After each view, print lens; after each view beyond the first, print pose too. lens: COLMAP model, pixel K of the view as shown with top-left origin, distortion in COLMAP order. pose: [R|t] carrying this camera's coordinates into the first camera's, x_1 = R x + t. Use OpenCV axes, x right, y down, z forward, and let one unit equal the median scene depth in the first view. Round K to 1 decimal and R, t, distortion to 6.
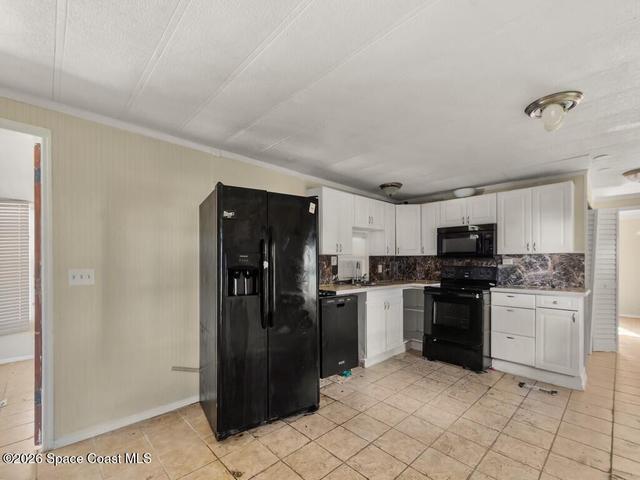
lens RADIAL K [[283.0, 0, 302.9], [0, 283.0, 260.5], [0, 0, 1]] dist [0.006391, -0.004466]
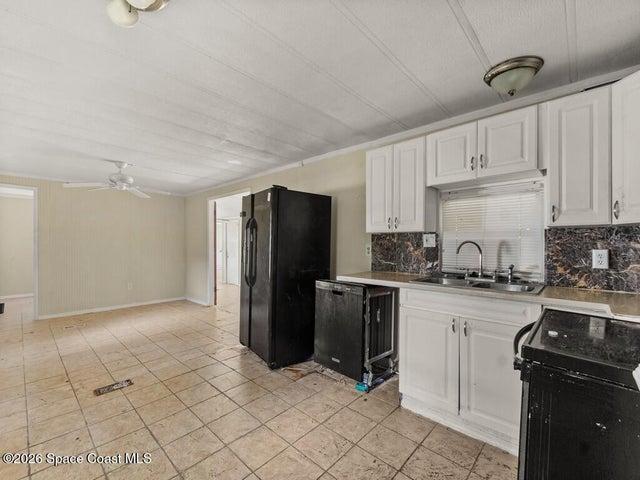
lens RADIAL K [[283.0, 0, 315.7], [0, 283.0, 241.5], [0, 0, 1]] dist [0.006391, -0.004466]
pose [[0.074624, -0.008153, -0.997178, 0.857549], [0.002742, 0.999964, -0.007970, 0.009202], [0.997208, -0.002140, 0.074644, 0.762989]]
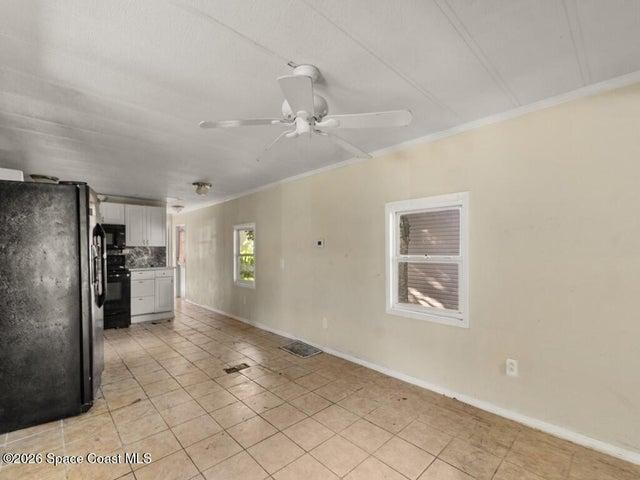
lens RADIAL K [[283.0, 0, 312.4], [0, 283.0, 251.0], [0, 0, 1]] dist [0.006391, -0.004466]
pose [[-0.016945, -0.006469, 0.999835, -0.846357], [-0.004351, 0.999970, 0.006396, -0.012216], [-0.999847, -0.004242, -0.016973, 0.067884]]
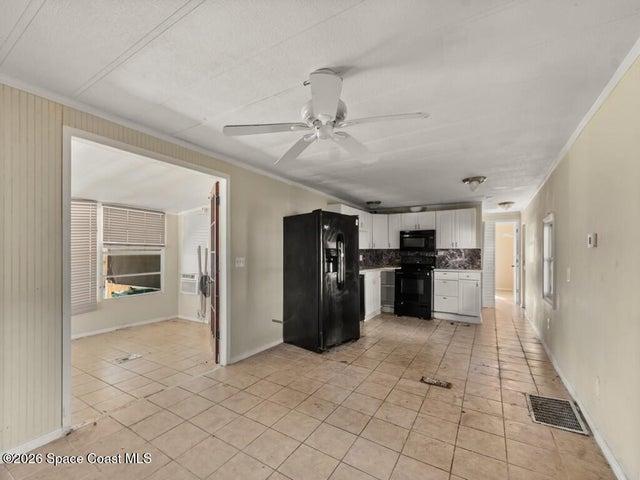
lens RADIAL K [[283.0, 0, 297.6], [0, 283.0, 247.8], [0, 0, 1]] dist [0.006391, -0.004466]
pose [[0.970601, 0.007226, 0.240586, -0.512392], [-0.004793, 0.999931, -0.010696, -0.006217], [-0.240646, 0.009228, 0.970569, -0.417383]]
